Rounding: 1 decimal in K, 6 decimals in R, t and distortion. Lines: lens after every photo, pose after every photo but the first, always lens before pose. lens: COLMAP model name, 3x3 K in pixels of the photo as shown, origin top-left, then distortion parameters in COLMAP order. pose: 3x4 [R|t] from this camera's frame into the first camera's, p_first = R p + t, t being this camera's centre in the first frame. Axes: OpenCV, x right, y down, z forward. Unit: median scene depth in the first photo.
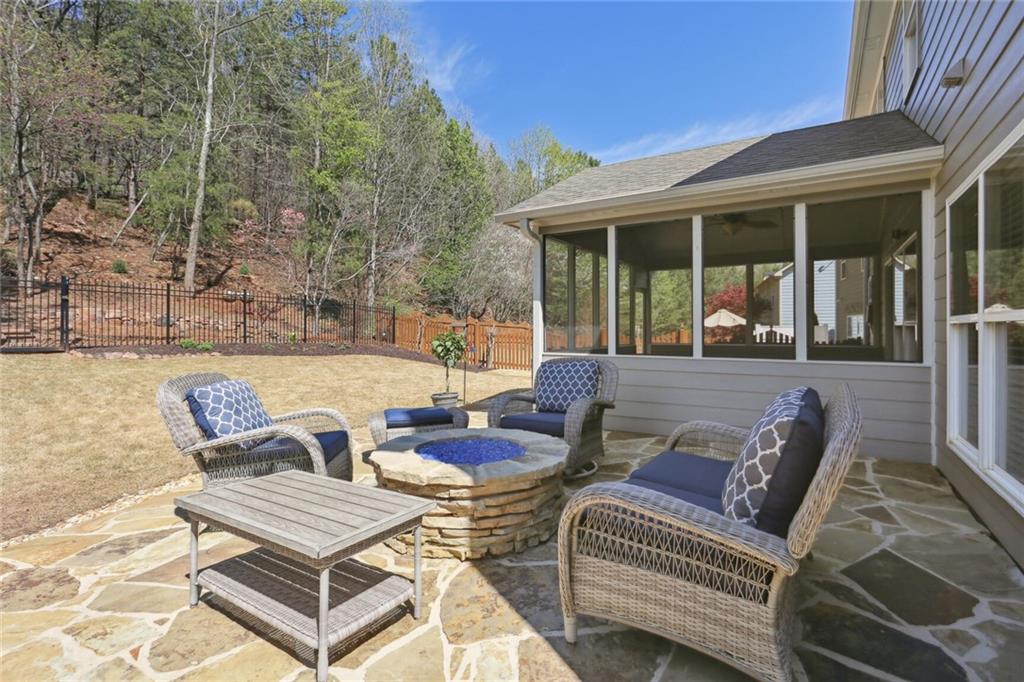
lens RADIAL K [[491.6, 0, 512.7], [0, 491.6, 325.9], [0, 0, 1]] dist [0.000759, 0.002042]
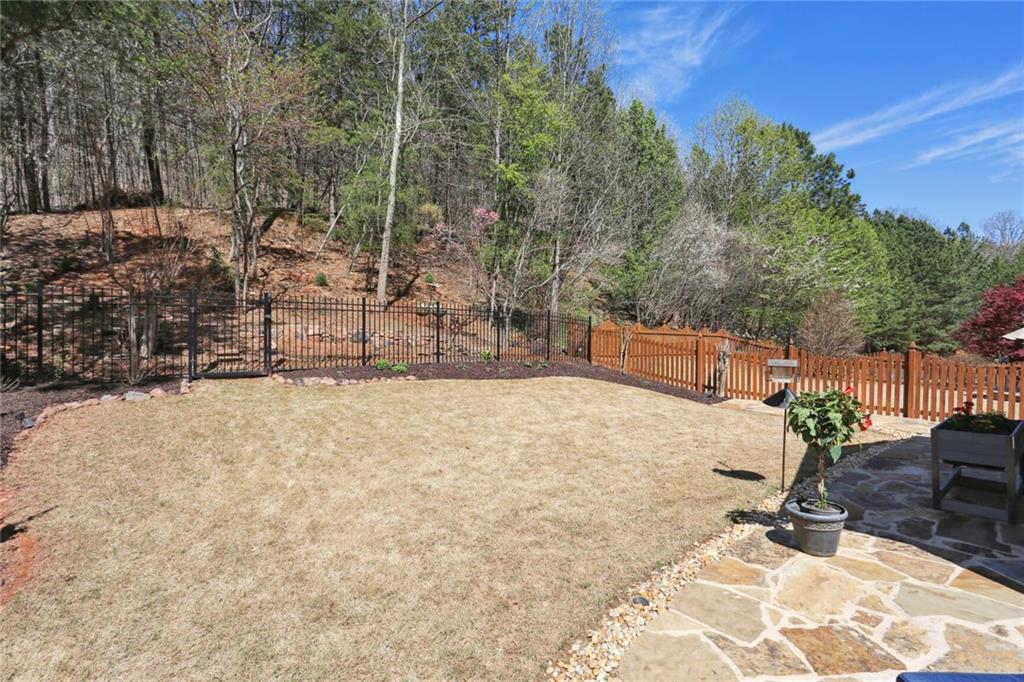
lens RADIAL K [[491.6, 0, 512.1], [0, 491.6, 335.5], [0, 0, 1]] dist [0.000759, 0.002042]
pose [[0.951212, 0.004756, -0.308501, -0.118605], [0.000080, 0.999877, 0.015661, -0.022049], [0.308537, -0.014922, 0.951095, 0.164357]]
